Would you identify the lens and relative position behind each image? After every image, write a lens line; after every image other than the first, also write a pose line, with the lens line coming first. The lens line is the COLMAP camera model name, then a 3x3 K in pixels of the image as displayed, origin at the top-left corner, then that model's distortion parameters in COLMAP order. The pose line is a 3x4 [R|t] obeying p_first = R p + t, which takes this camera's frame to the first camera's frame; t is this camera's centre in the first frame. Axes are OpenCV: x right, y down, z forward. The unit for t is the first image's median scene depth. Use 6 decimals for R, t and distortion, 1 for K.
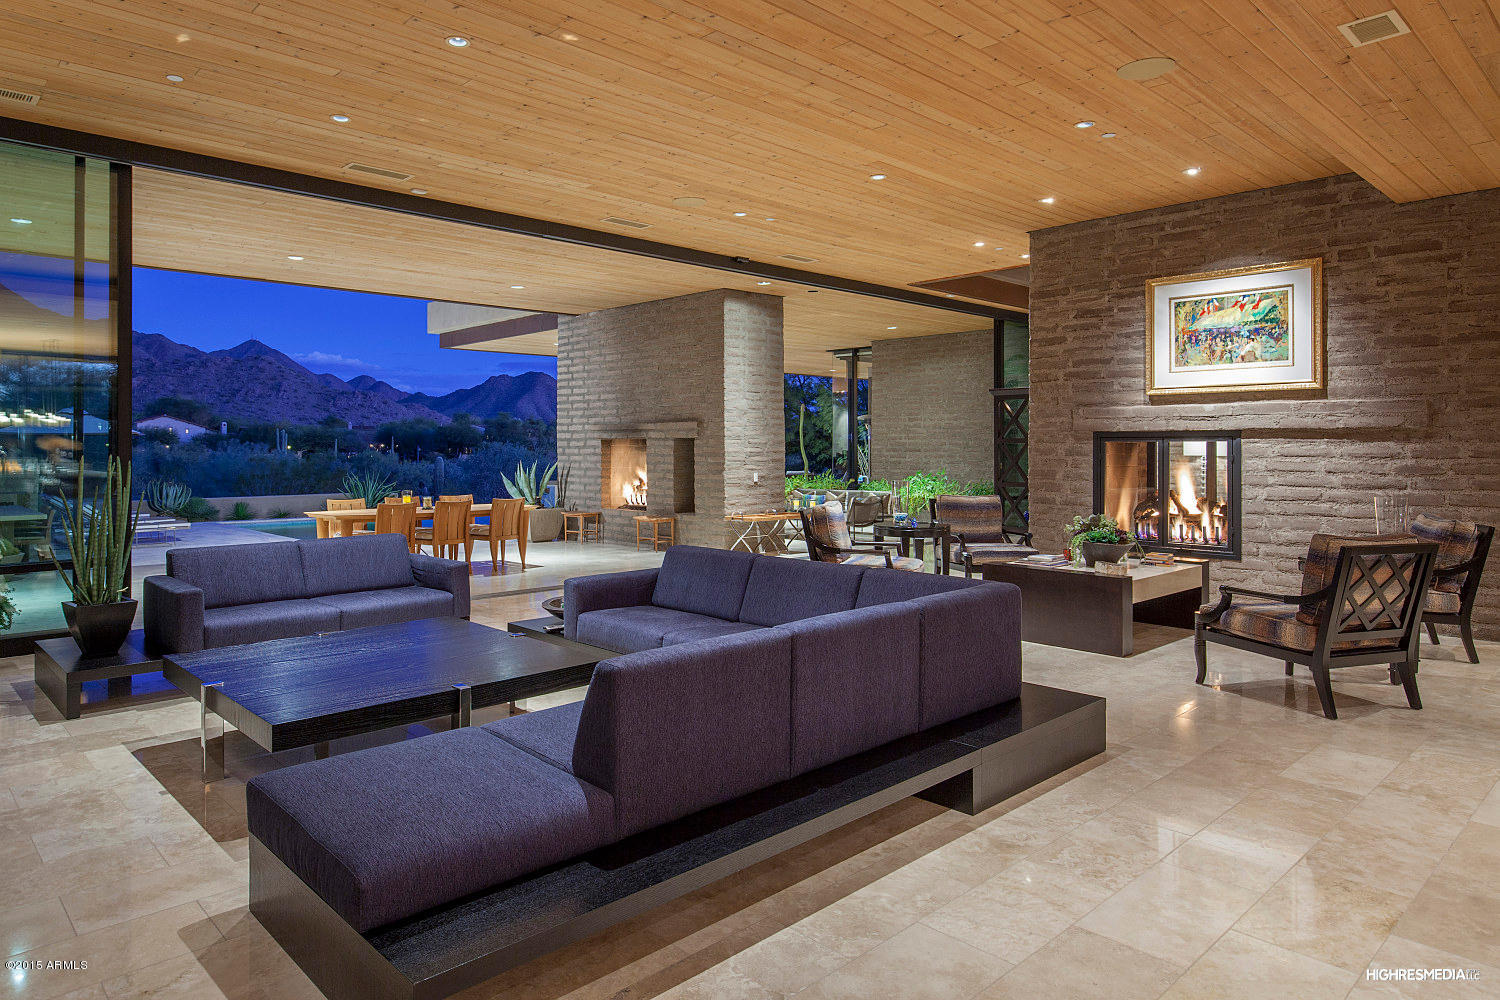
lens RADIAL K [[913.6, 0, 729.7], [0, 913.6, 445.2], [0, 0, 1]] dist [-0.000255, 0.000077]
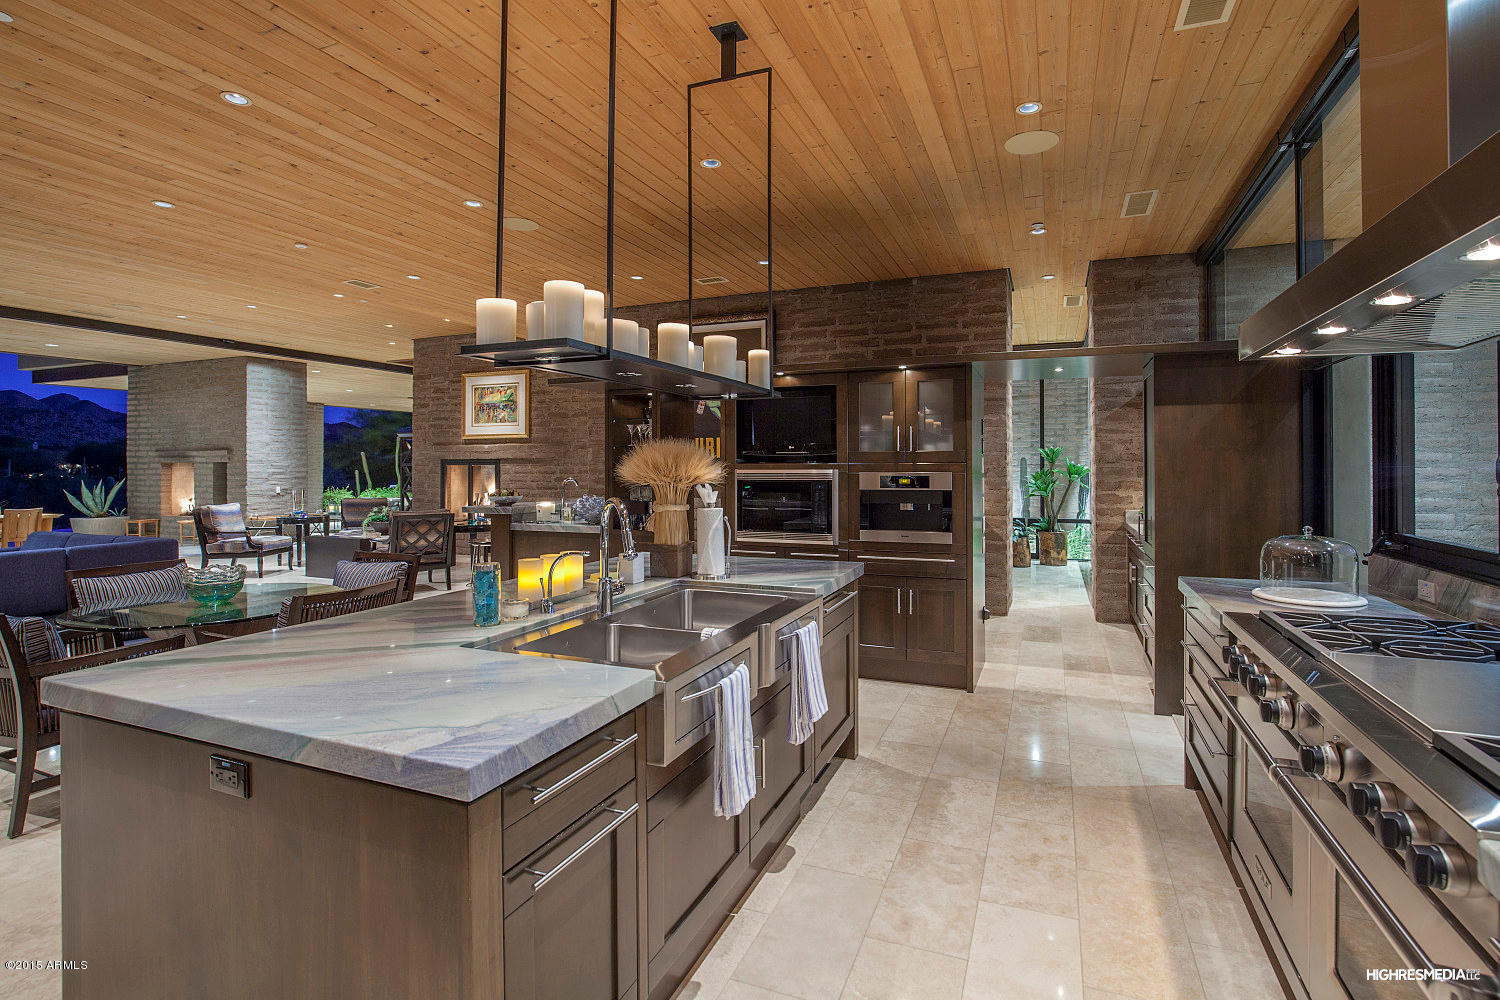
lens RADIAL K [[695.9, 0, 763.2], [0, 695.9, 465.6], [0, 0, 1]] dist [-0.015375, 0.003073]
pose [[0.910292, -0.001694, 0.413963, 0.292867], [0.001370, 0.999998, 0.001079, -0.002772], [-0.413965, -0.000415, 0.910293, -0.314302]]
